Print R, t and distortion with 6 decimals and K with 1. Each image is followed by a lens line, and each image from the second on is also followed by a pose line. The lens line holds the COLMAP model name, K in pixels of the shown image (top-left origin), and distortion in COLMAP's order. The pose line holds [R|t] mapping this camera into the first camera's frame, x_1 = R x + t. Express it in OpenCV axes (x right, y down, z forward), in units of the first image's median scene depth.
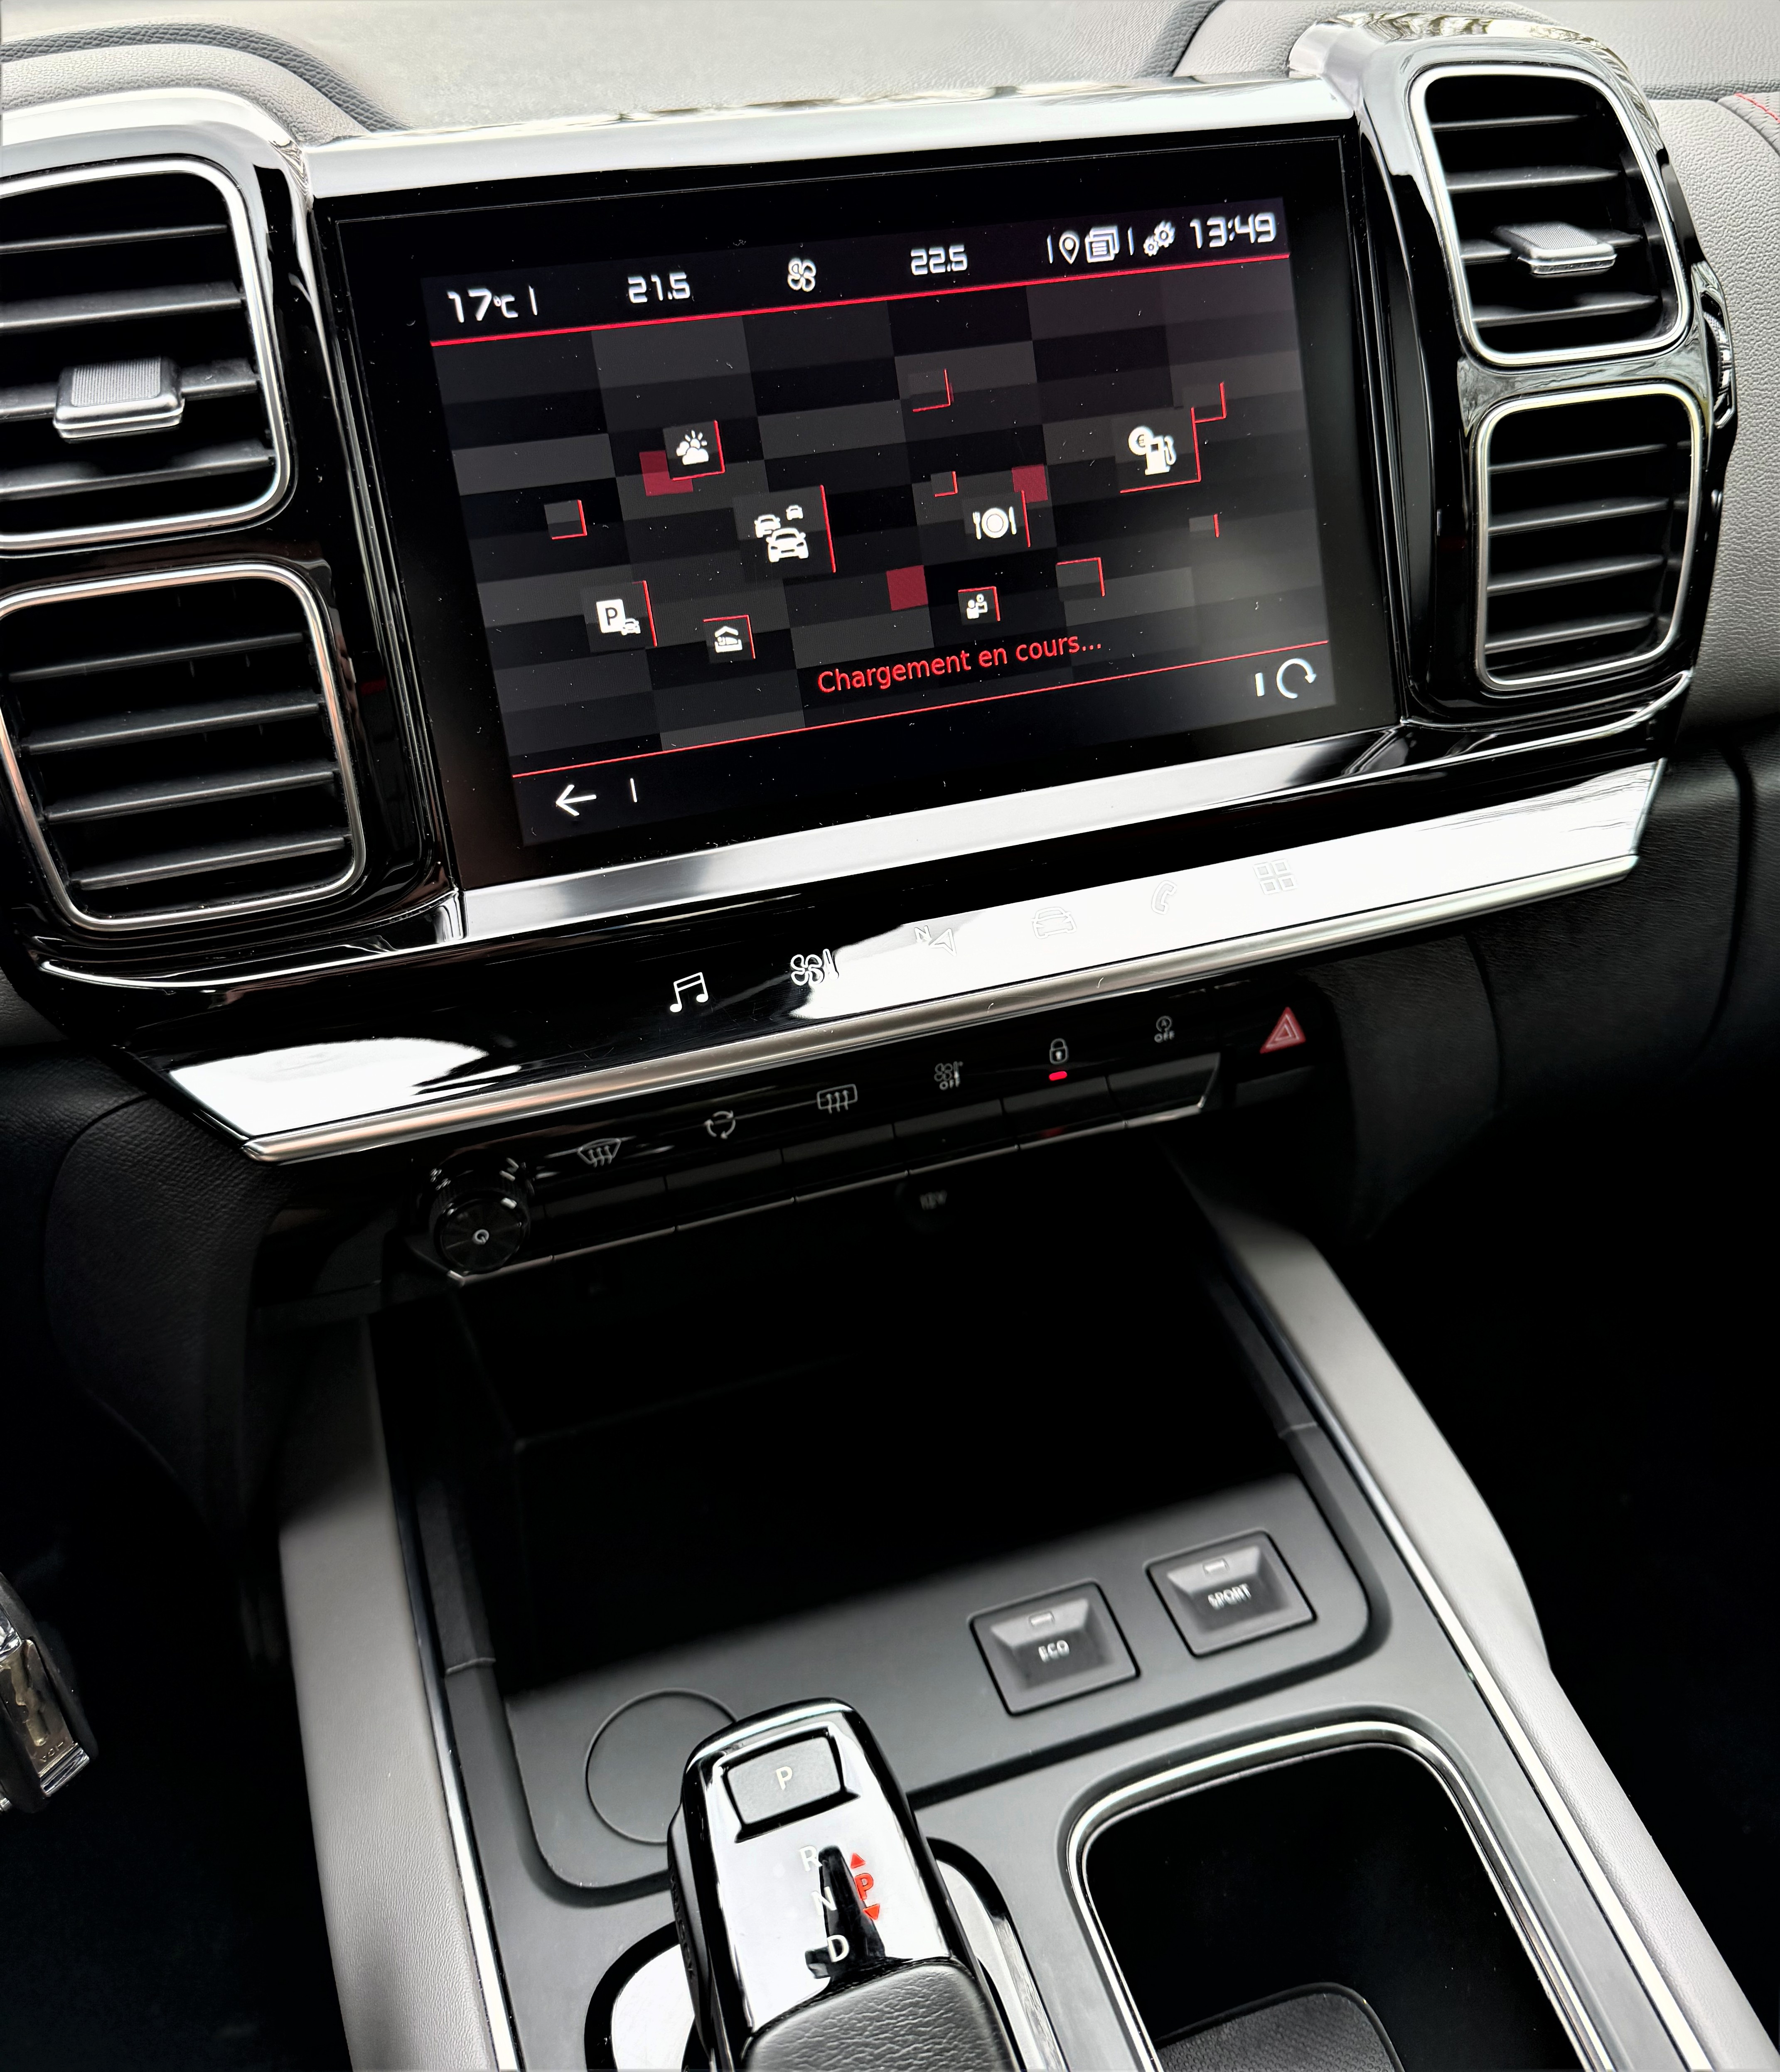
lens RADIAL K [[1699.2, 0, 882.7], [0, 1699.2, 869.9], [0, 0, 1]] dist [-0.001697, -0.007513]
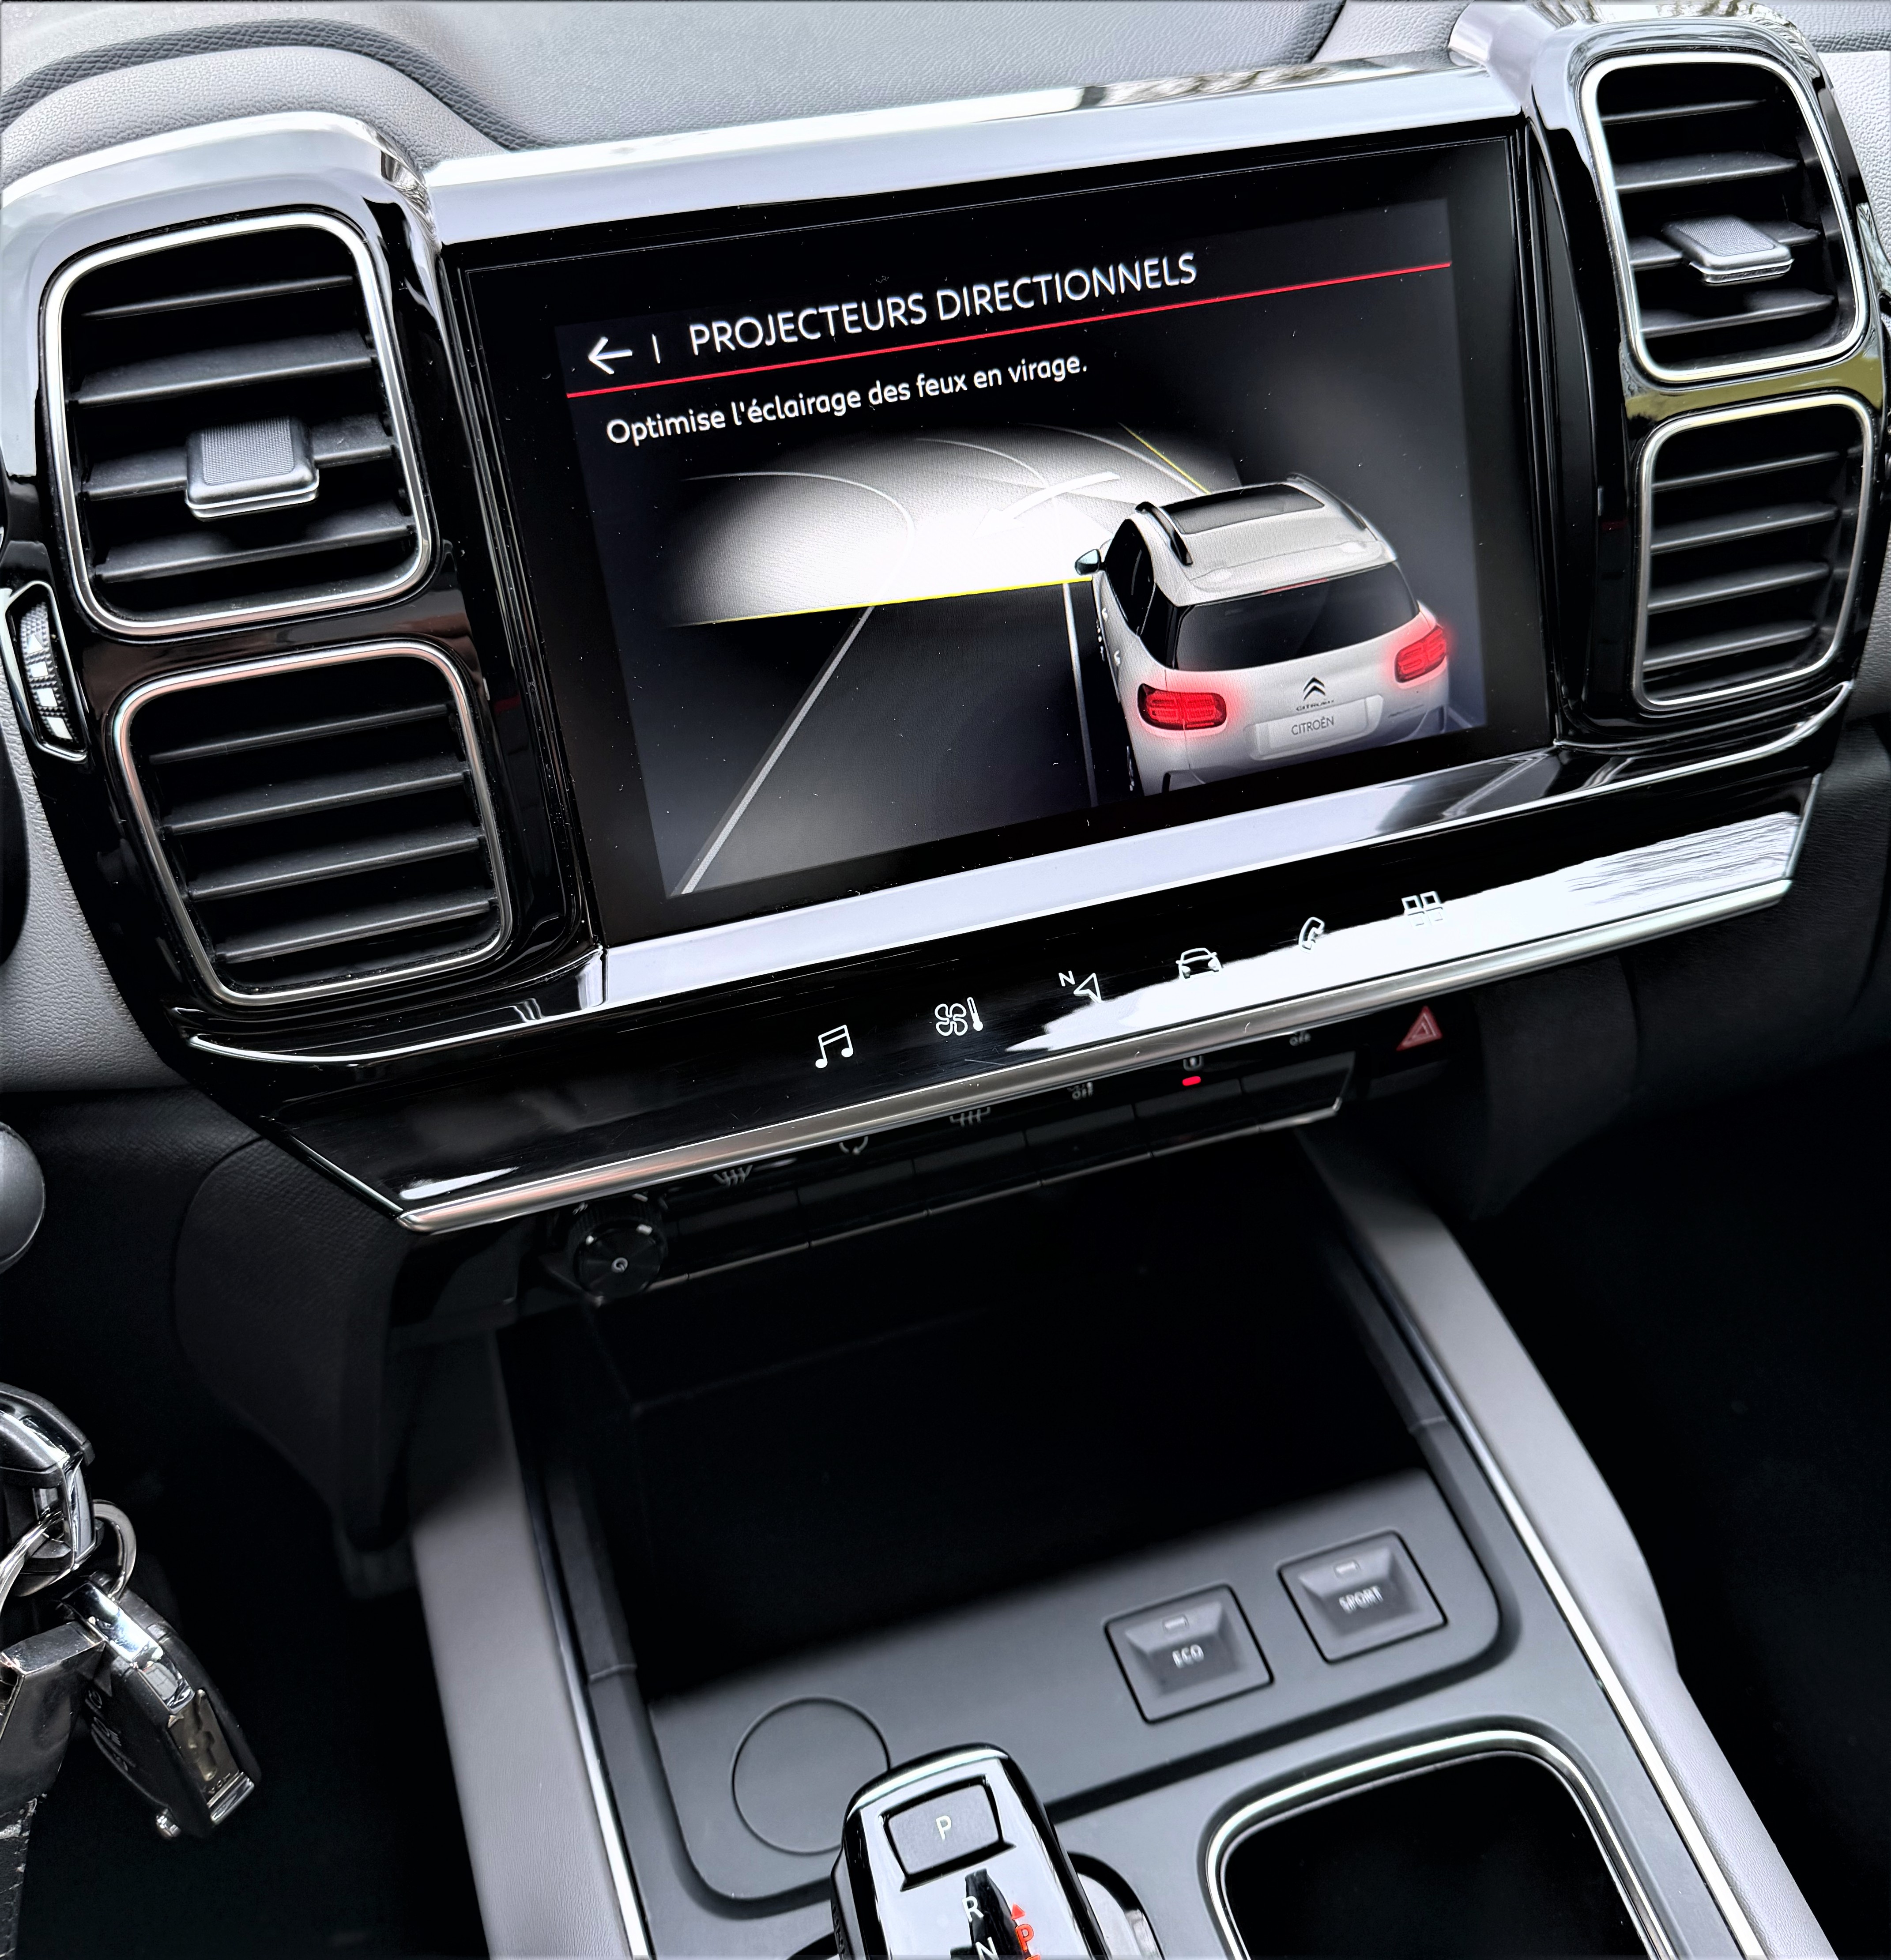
lens RADIAL K [[1800.4, 0, 952.6], [0, 1800.4, 831.3], [0, 0, 1]] dist [0.002304, -0.008300]
pose [[0.999995, -0.003002, -0.001067, -0.038817], [0.003078, 0.996749, 0.080509, -0.122864], [0.000822, -0.080512, 0.996753, -0.033450]]
